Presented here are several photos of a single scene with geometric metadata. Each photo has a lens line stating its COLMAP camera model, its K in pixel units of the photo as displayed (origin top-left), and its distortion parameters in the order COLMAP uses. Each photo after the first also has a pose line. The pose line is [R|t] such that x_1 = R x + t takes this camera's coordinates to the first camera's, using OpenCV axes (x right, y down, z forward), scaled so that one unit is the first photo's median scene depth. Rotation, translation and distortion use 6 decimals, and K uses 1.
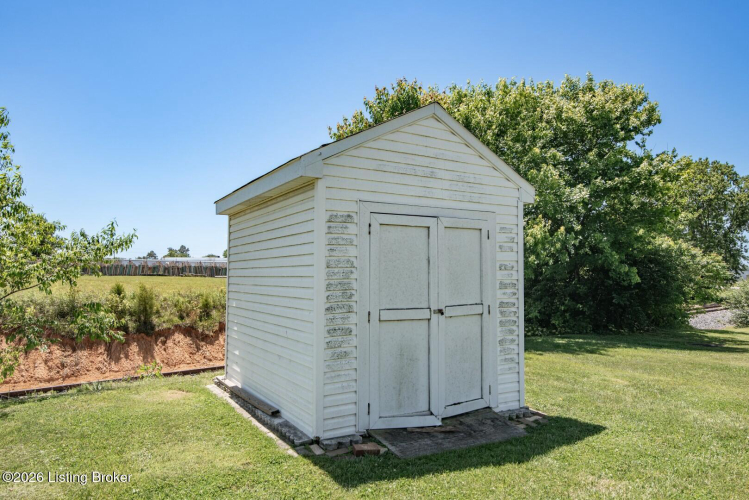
lens RADIAL K [[502.7, 0, 373.9], [0, 502.7, 270.2], [0, 0, 1]] dist [-0.002465, -0.000602]
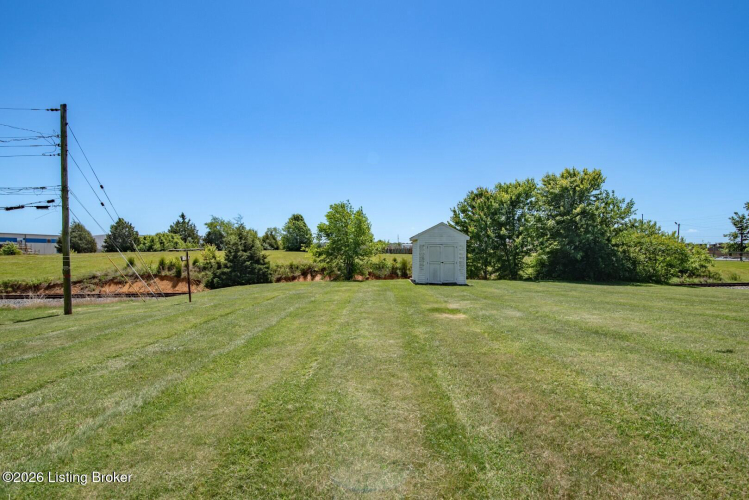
lens RADIAL K [[360.2, 0, 374.5], [0, 360.2, 250.0], [0, 0, 1]] dist [-0.001587, -0.000997]
pose [[0.855608, -0.005314, -0.517598, 0.566518], [0.007691, 0.999967, 0.002446, -0.024965], [0.517568, -0.006073, 0.855621, -1.000235]]
